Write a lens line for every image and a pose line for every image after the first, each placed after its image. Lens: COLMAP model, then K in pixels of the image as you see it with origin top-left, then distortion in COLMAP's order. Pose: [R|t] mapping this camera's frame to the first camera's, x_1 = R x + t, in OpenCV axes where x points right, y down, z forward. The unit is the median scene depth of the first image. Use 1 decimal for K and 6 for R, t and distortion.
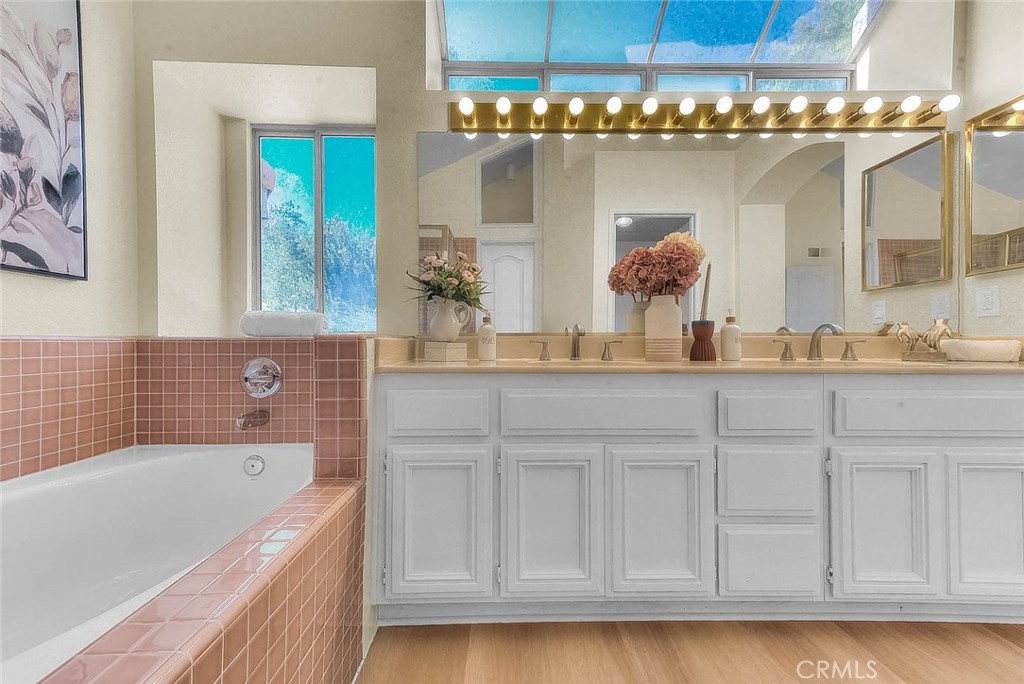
lens RADIAL K [[408.2, 0, 517.9], [0, 408.2, 345.3], [0, 0, 1]] dist [0.028480, -0.002720]
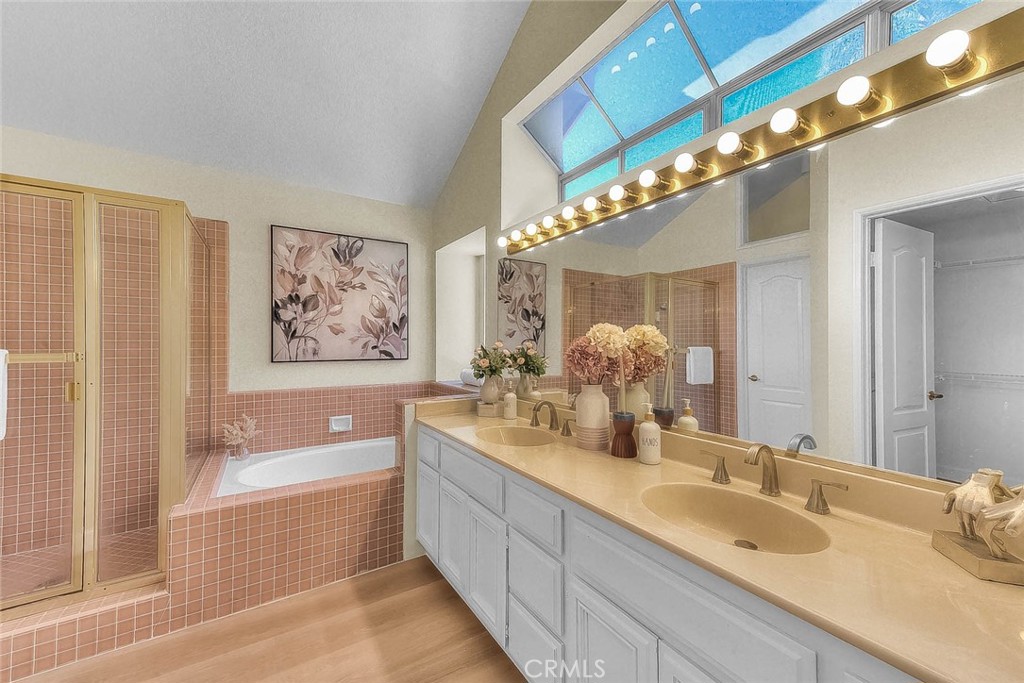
lens RADIAL K [[408.2, 0, 518.1], [0, 408.2, 341.0], [0, 0, 1]] dist [0.028480, -0.002720]
pose [[0.512983, -0.006286, -0.858376, 1.304932], [0.000895, 0.999977, -0.006789, -0.246198], [0.858399, 0.002714, 0.512976, 0.346017]]
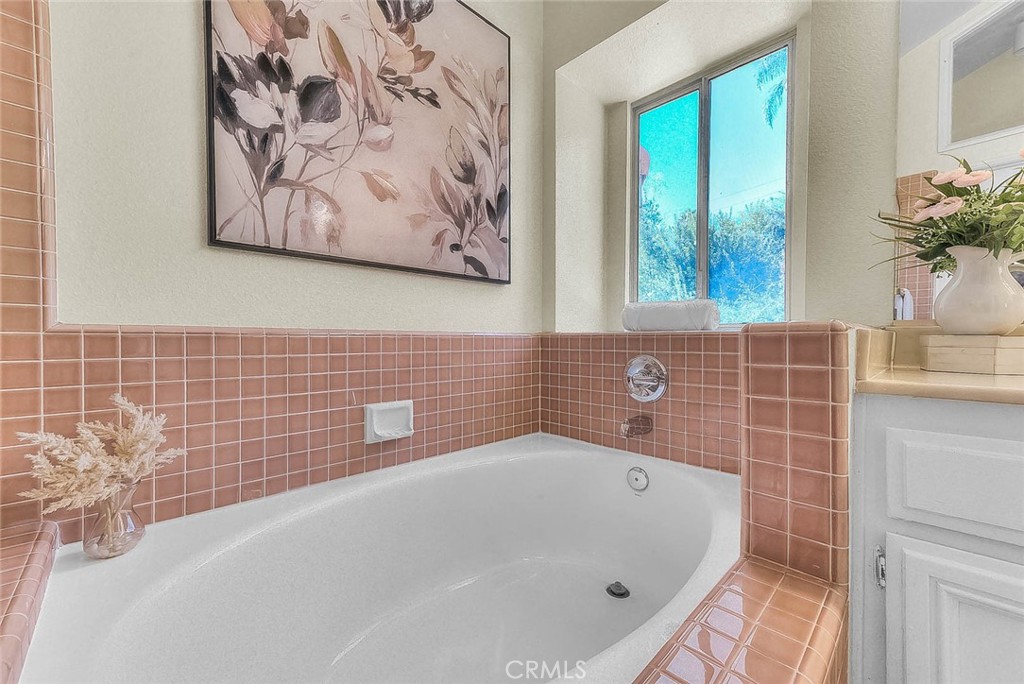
lens RADIAL K [[408.2, 0, 511.0], [0, 408.2, 343.5], [0, 0, 1]] dist [0.028480, -0.002720]
pose [[0.685990, 0.007190, -0.727576, -0.215906], [-0.003573, 0.999972, 0.006513, 0.001279], [0.727603, -0.001869, 0.685996, 0.237964]]
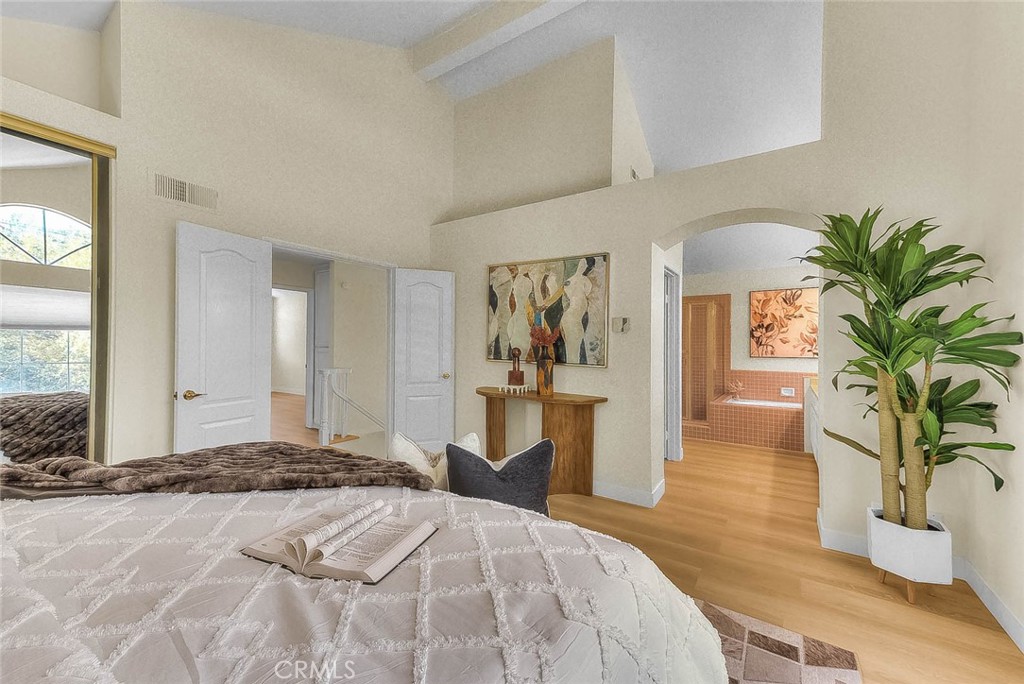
lens RADIAL K [[408.2, 0, 507.2], [0, 408.2, 342.0], [0, 0, 1]] dist [0.028480, -0.002720]
pose [[-0.552574, -0.009915, -0.833405, 3.832103], [-0.002822, 0.999946, -0.010025, -0.262550], [0.833459, -0.003187, -0.552572, 0.605416]]
